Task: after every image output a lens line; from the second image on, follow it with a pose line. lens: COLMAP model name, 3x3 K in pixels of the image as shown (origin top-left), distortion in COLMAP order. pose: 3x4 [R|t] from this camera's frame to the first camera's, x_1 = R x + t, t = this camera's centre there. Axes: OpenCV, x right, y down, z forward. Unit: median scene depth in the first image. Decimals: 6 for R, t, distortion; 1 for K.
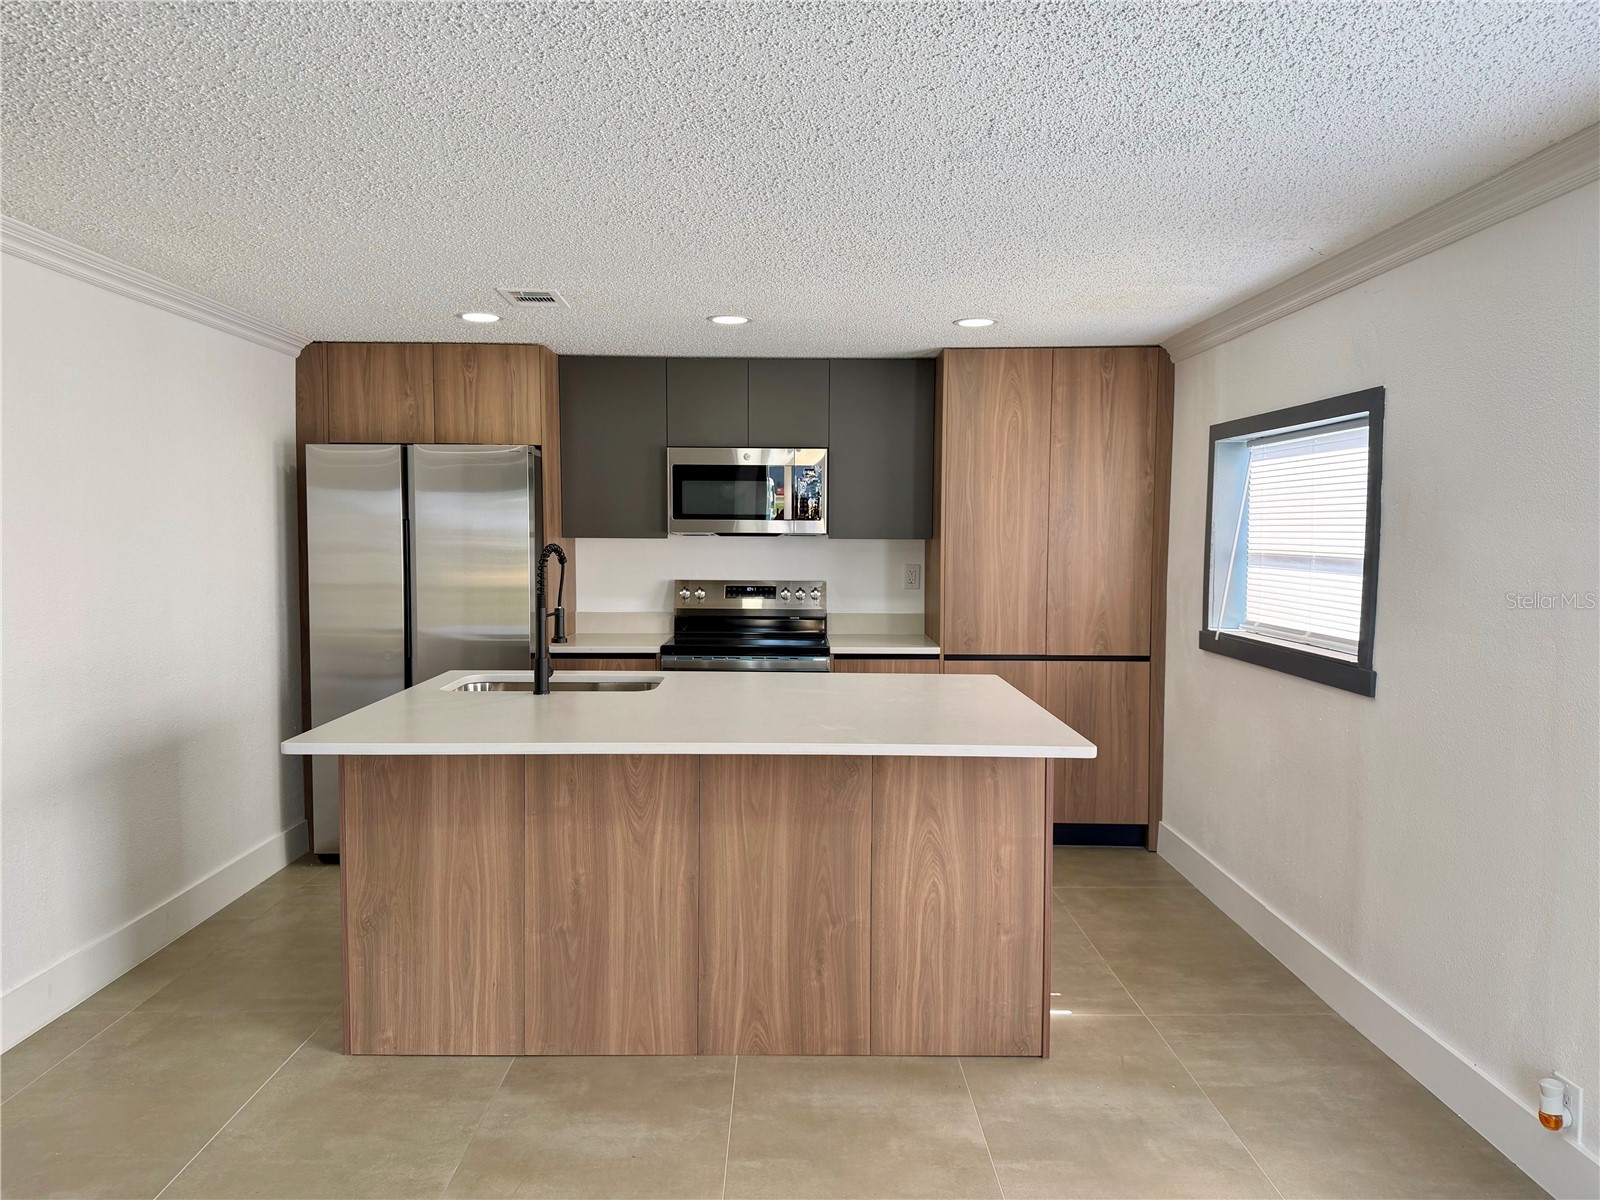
lens RADIAL K [[1122.5, 0, 809.0], [0, 1122.5, 601.9], [0, 0, 1]] dist [0.103988, -0.170293]
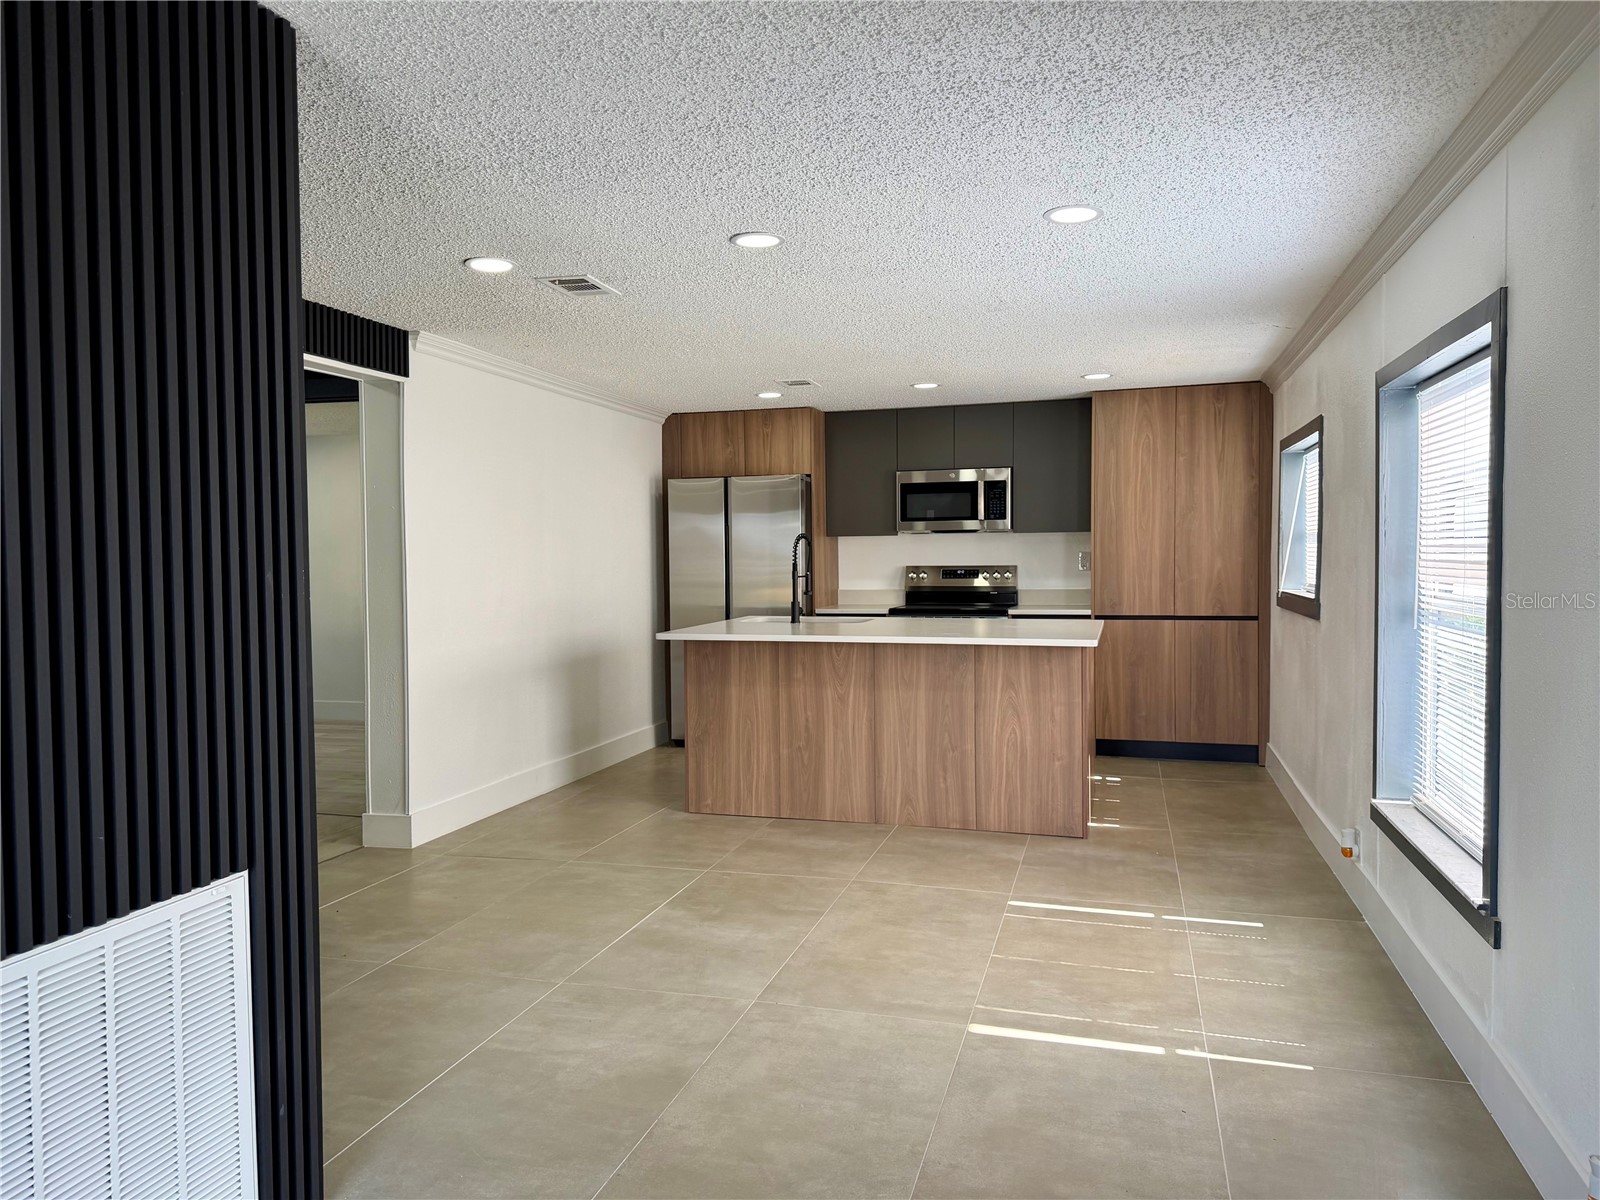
lens RADIAL K [[1122.5, 0, 809.0], [0, 1122.5, 601.9], [0, 0, 1]] dist [0.103988, -0.170293]
pose [[0.958233, -0.004479, -0.285955, 0.191529], [-0.001380, 0.999793, -0.020283, 0.062619], [0.285987, 0.019830, 0.958028, -0.436011]]
